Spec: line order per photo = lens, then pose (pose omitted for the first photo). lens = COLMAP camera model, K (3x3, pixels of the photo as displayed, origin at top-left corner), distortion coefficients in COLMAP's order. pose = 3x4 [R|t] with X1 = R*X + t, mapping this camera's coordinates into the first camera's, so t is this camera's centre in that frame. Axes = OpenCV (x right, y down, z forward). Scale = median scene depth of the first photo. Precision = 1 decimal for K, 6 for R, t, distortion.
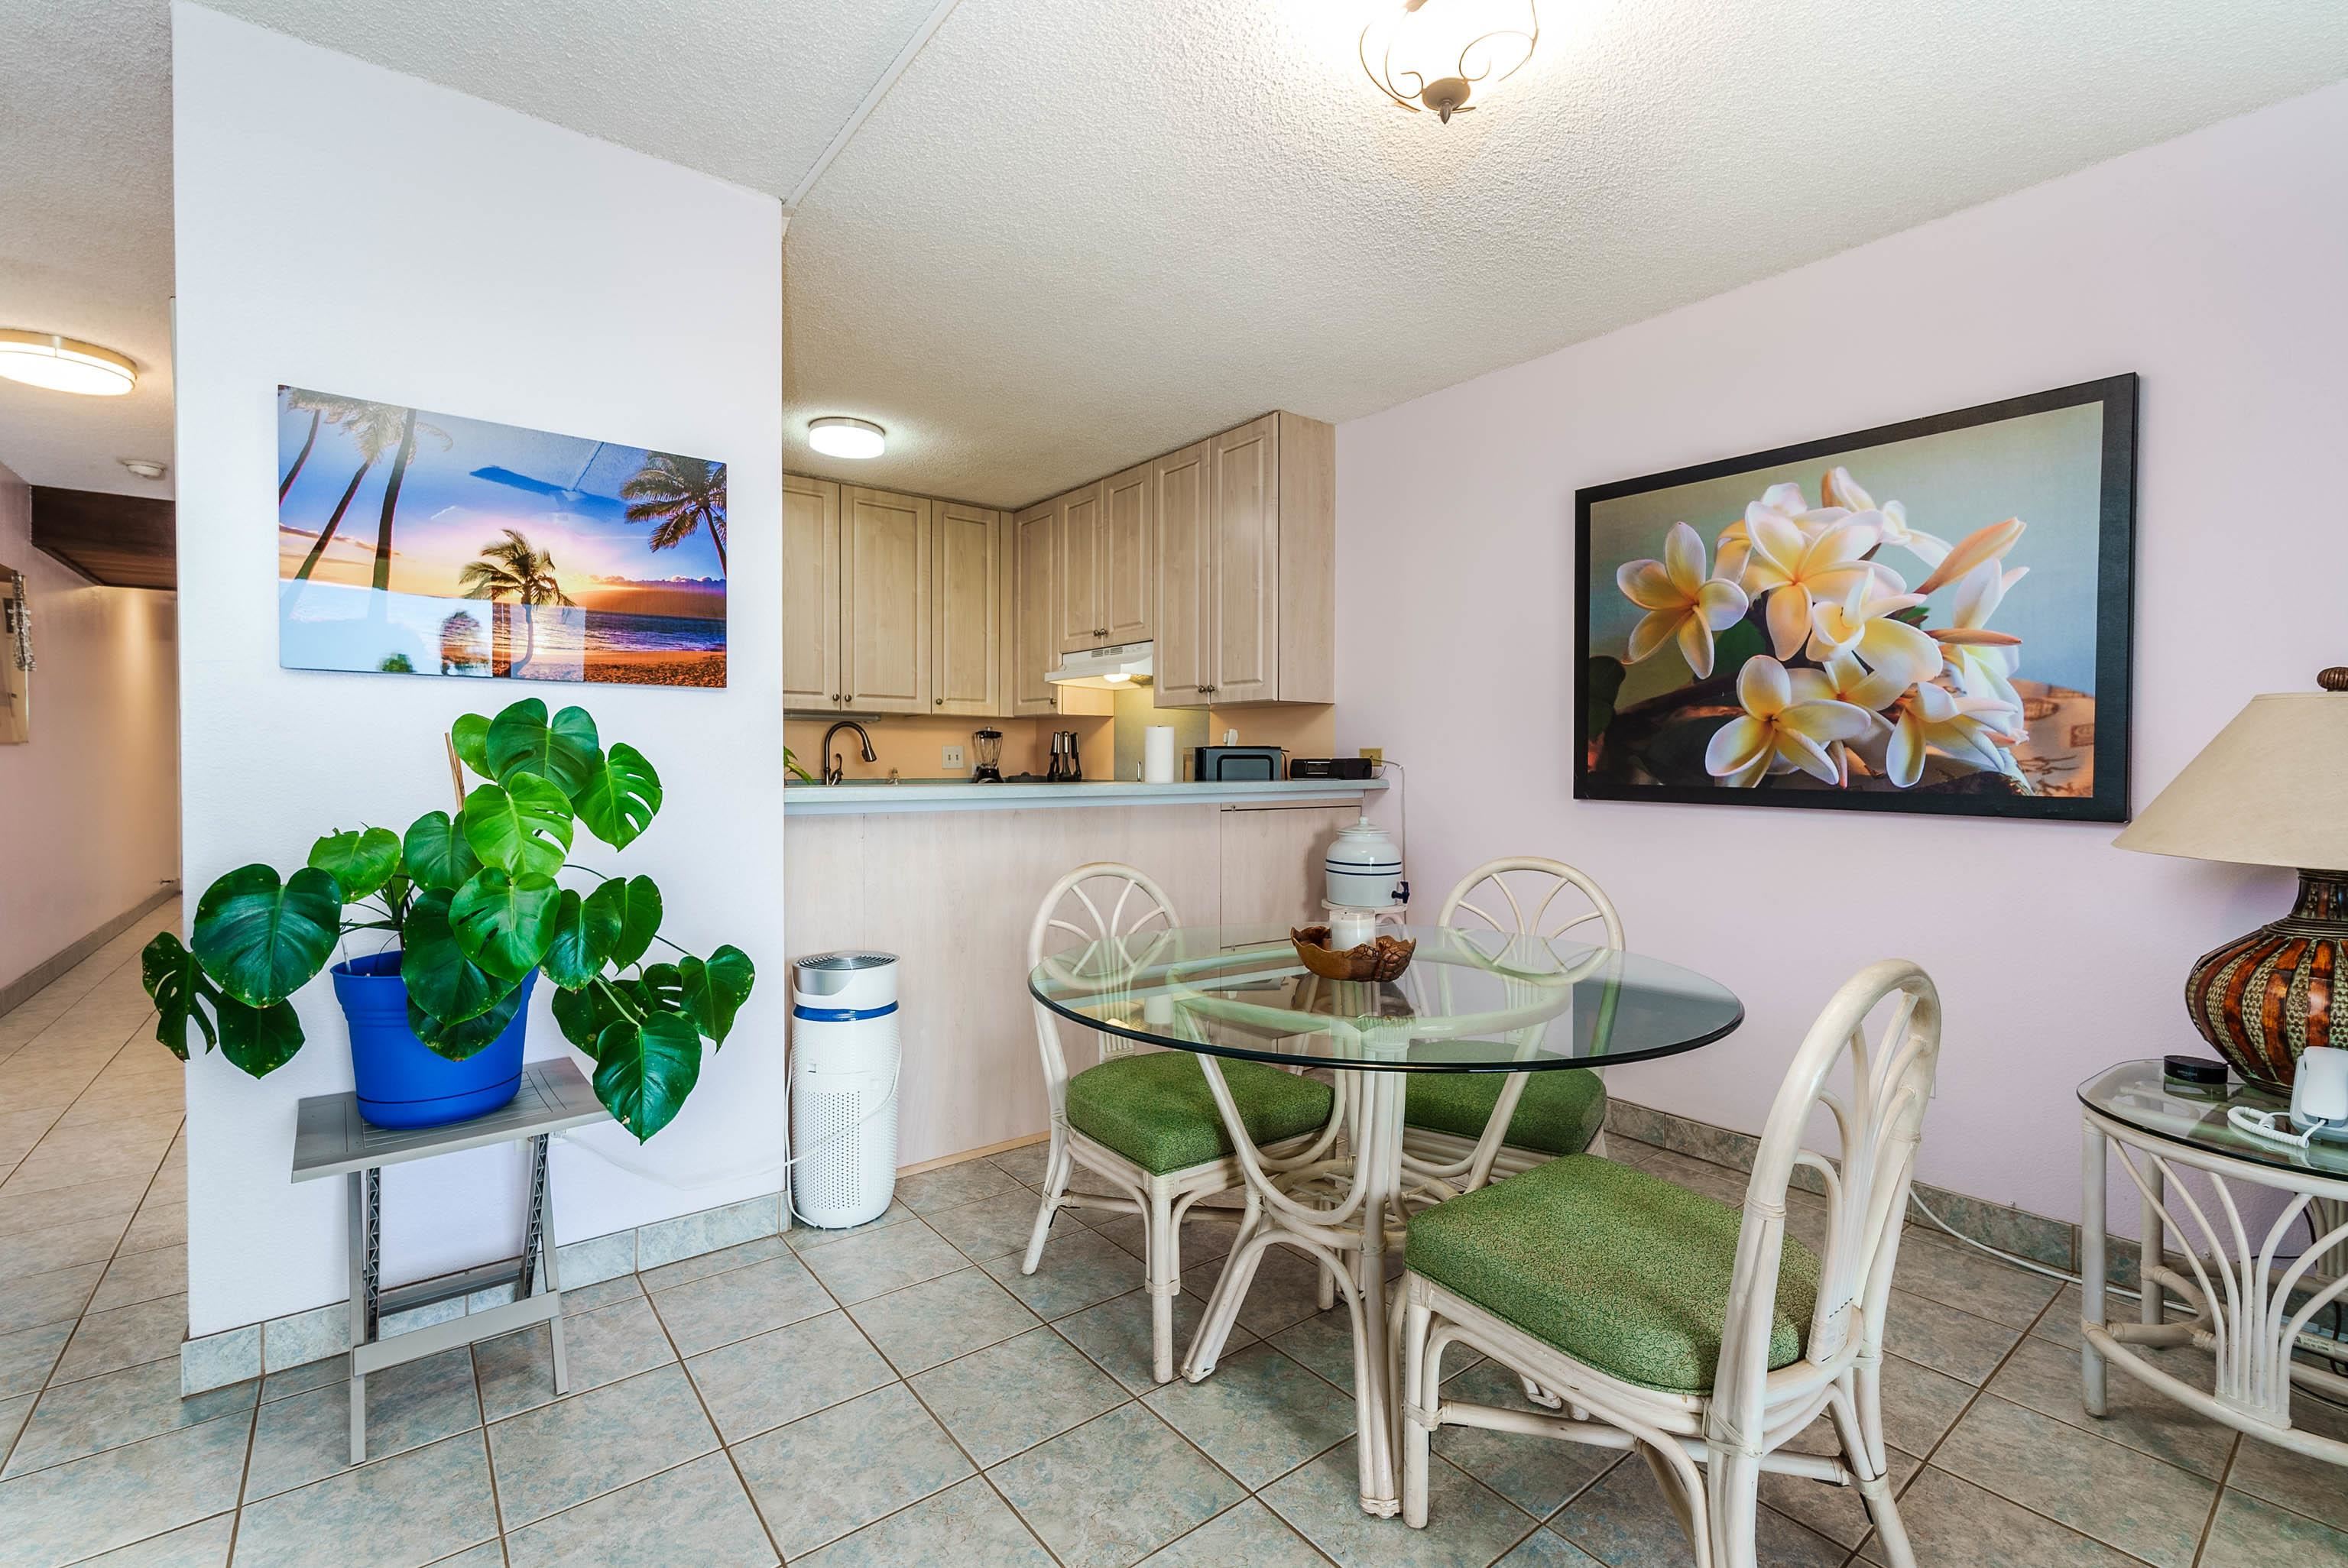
lens RADIAL K [[1028.3, 0, 1177.5], [0, 1028.3, 779.4], [0, 0, 1]] dist [0.001417, -0.001637]
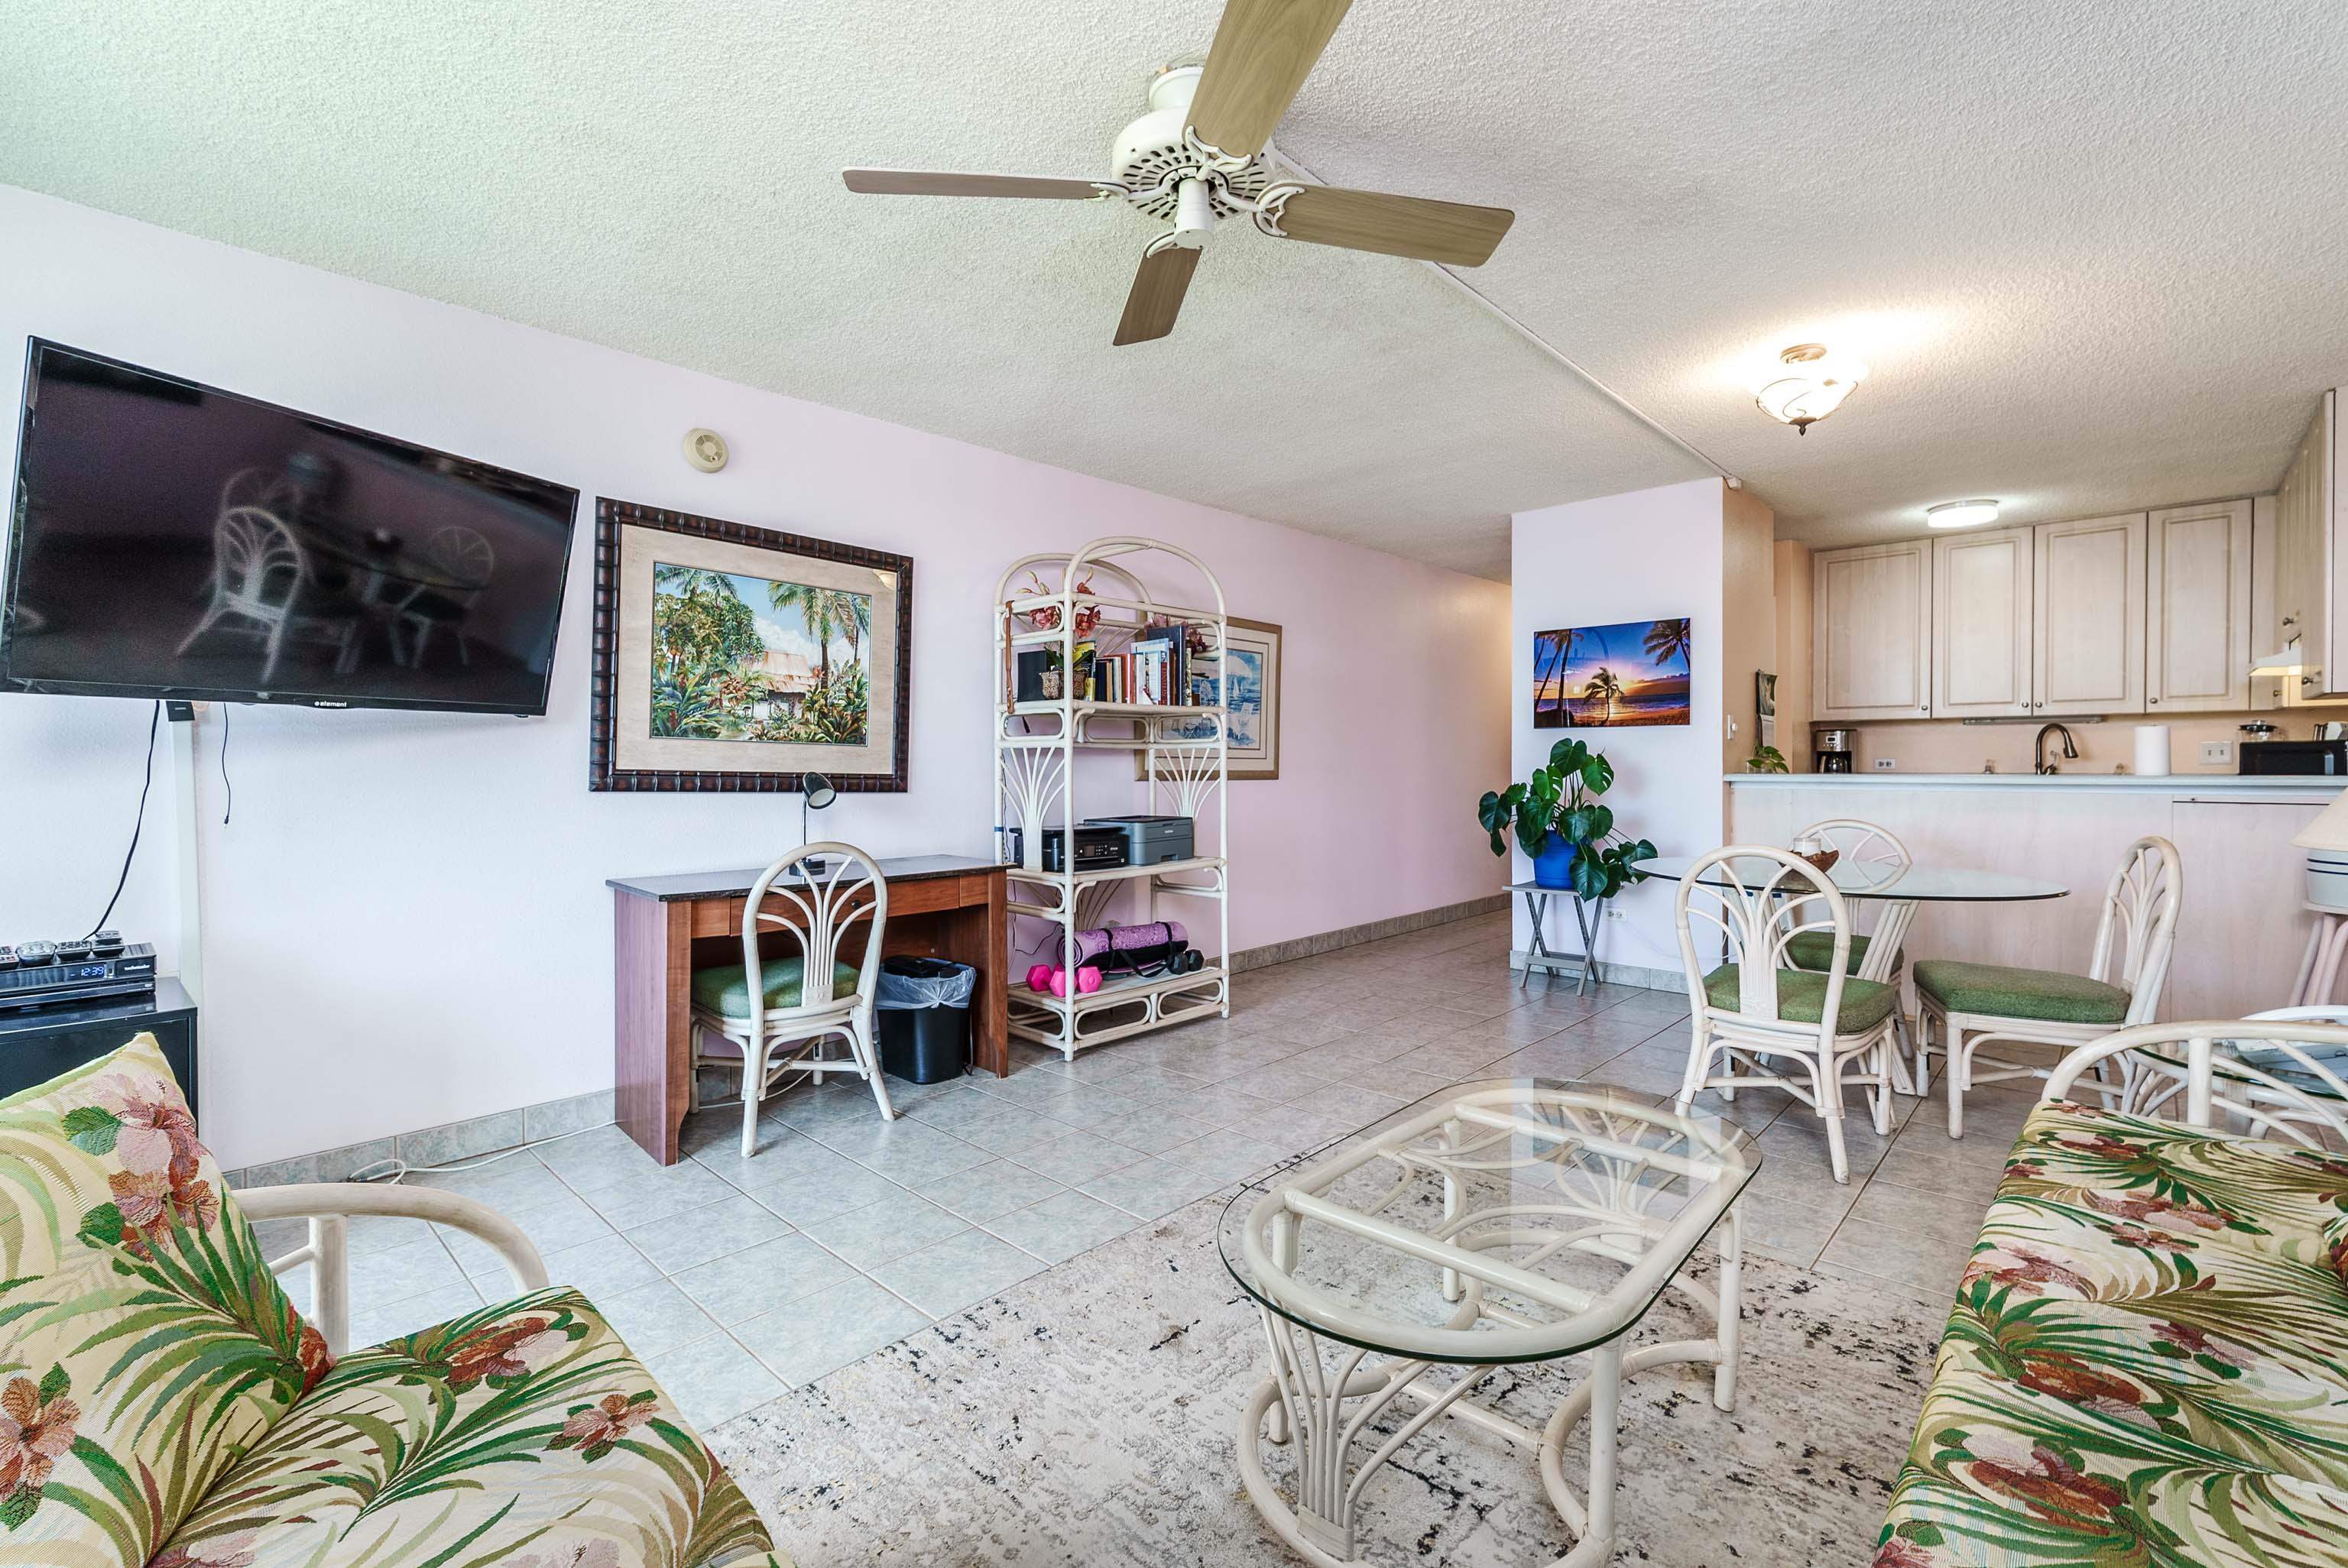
lens RADIAL K [[1028.3, 0, 1174.0], [0, 1028.3, 771.9], [0, 0, 1]] dist [0.001417, -0.001637]
pose [[0.152209, 0.005948, -0.988330, 1.375727], [-0.009660, 0.999943, 0.004530, 0.005477], [0.988301, 0.008858, 0.152258, -0.321661]]
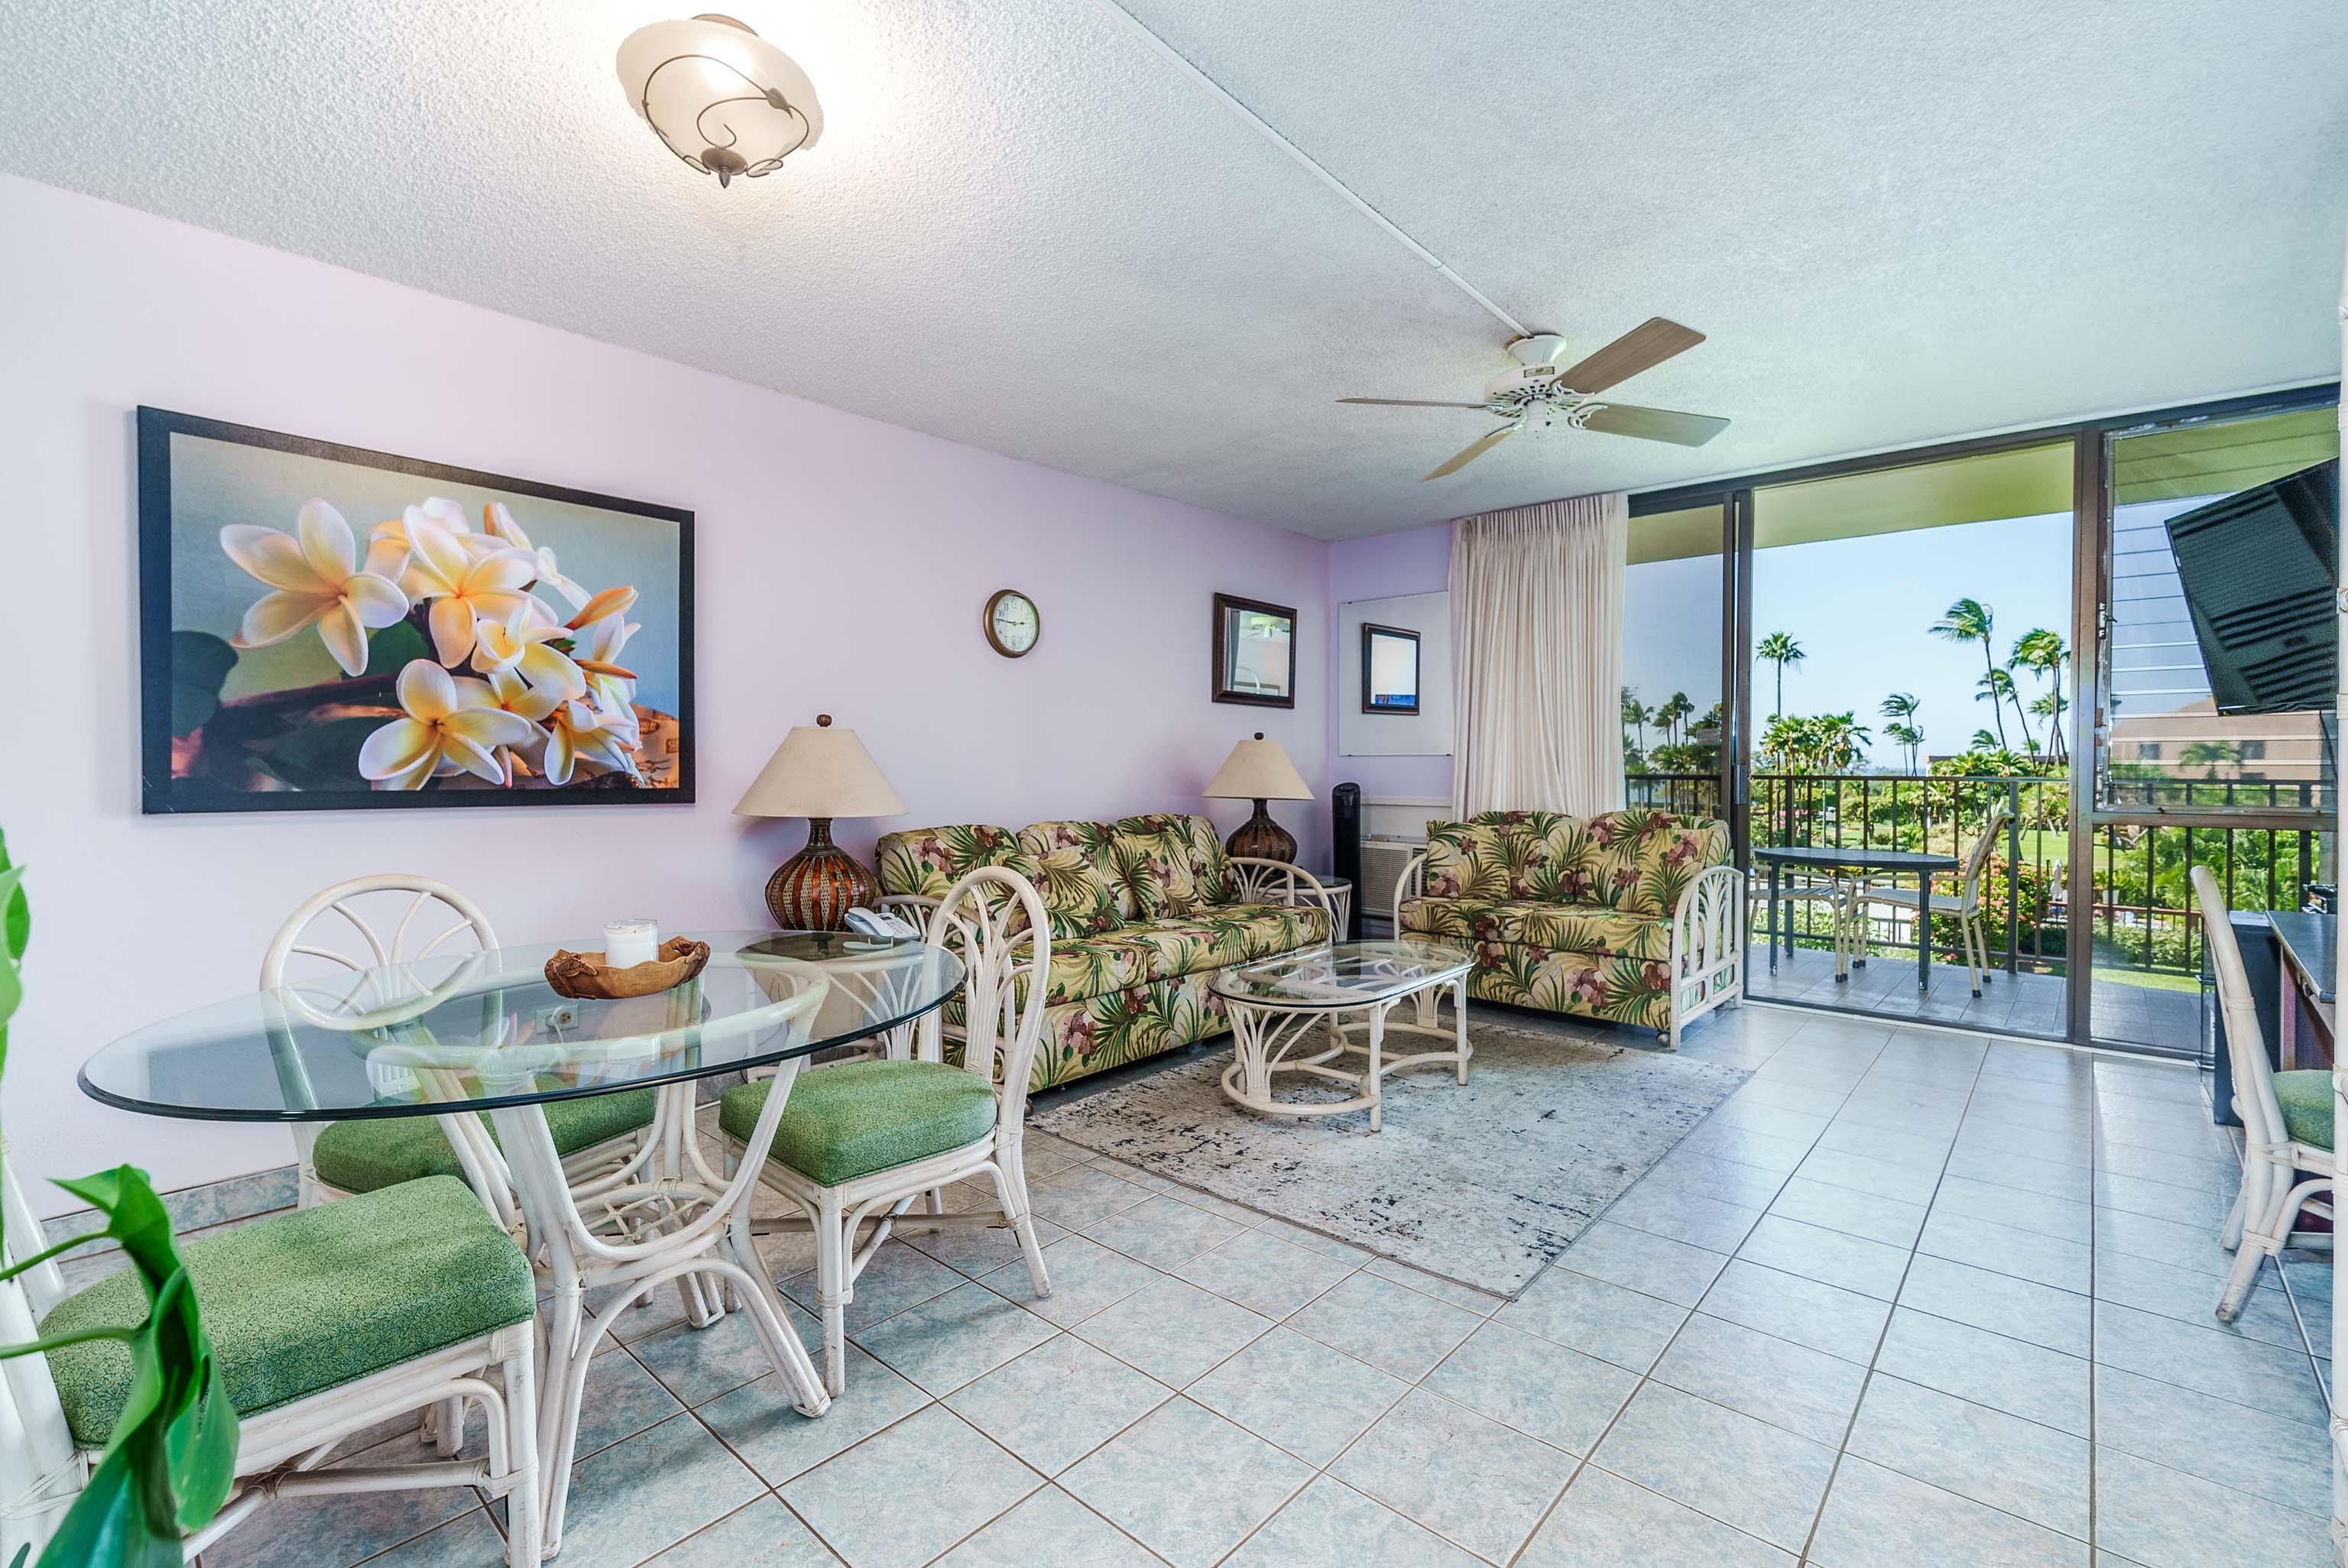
lens RADIAL K [[1028.3, 0, 1176.5], [0, 1028.3, 780.3], [0, 0, 1]] dist [0.001417, -0.001637]
pose [[-0.182513, -0.017269, 0.983052, -0.633578], [0.018843, 0.999601, 0.021059, -0.009715], [-0.983023, 0.022367, -0.182115, 0.505268]]
